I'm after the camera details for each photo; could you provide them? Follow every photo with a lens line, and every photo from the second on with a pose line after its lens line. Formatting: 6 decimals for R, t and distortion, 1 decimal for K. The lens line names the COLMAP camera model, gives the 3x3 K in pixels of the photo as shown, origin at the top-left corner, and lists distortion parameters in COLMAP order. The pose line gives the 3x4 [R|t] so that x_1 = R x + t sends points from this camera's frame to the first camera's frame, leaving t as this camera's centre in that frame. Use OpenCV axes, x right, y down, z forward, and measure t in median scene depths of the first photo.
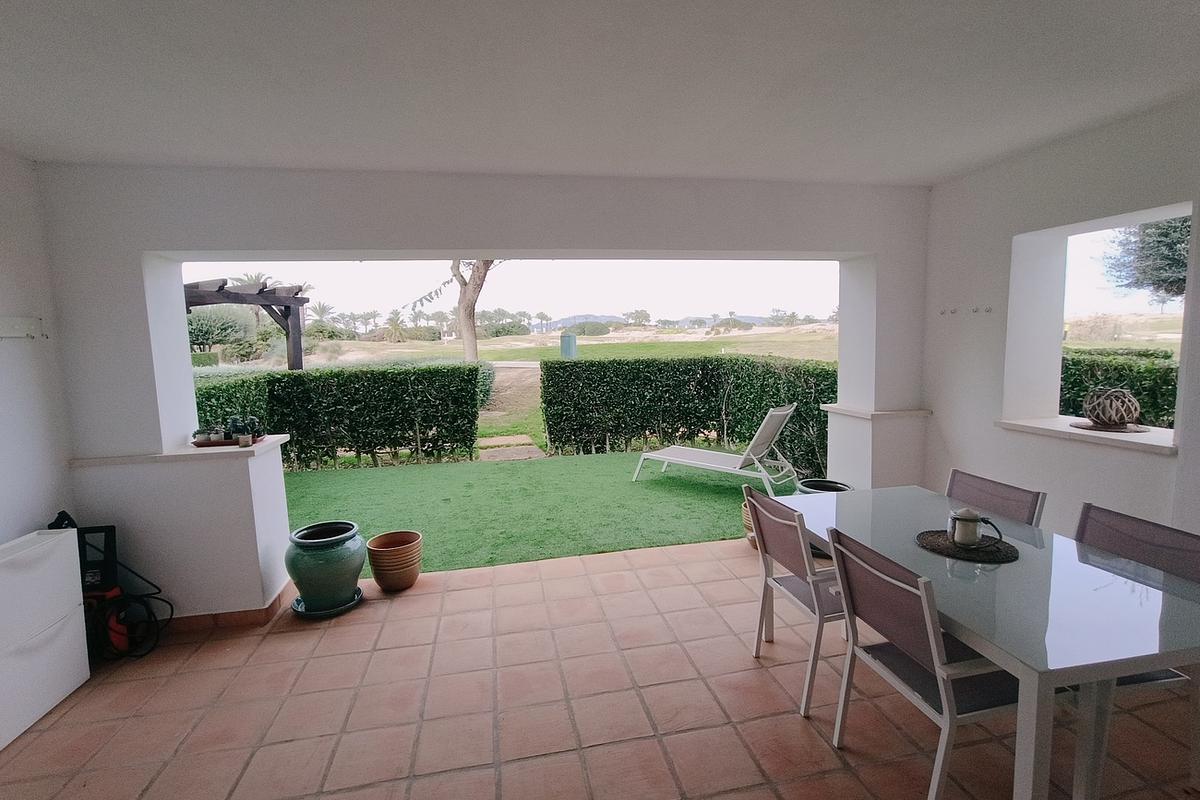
lens RADIAL K [[551.0, 0, 595.8], [0, 551.0, 392.8], [0, 0, 1]] dist [-0.011207, 0.003755]
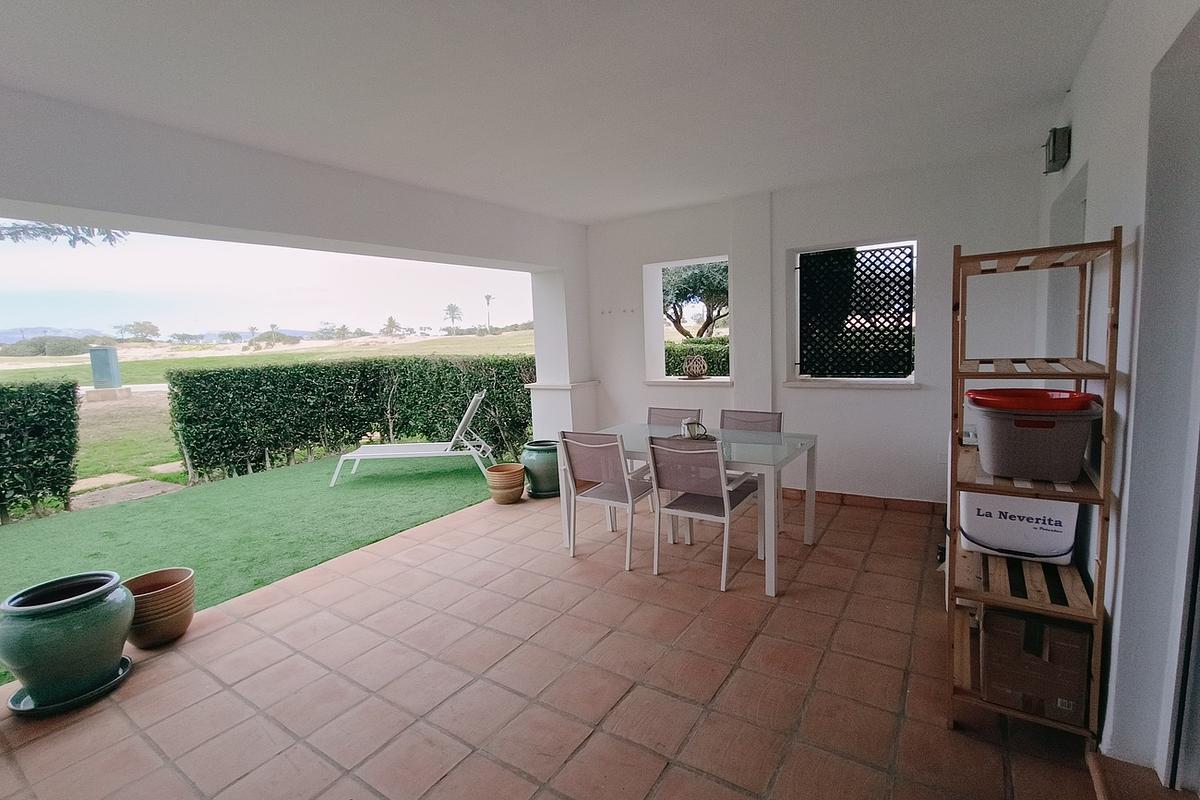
lens RADIAL K [[551.0, 0, 589.0], [0, 551.0, 401.1], [0, 0, 1]] dist [-0.011207, 0.003755]
pose [[0.707987, -0.087431, 0.700792, -0.306364], [0.095392, 0.995052, 0.027771, 0.030615], [-0.699753, 0.047189, 0.712824, -0.013031]]
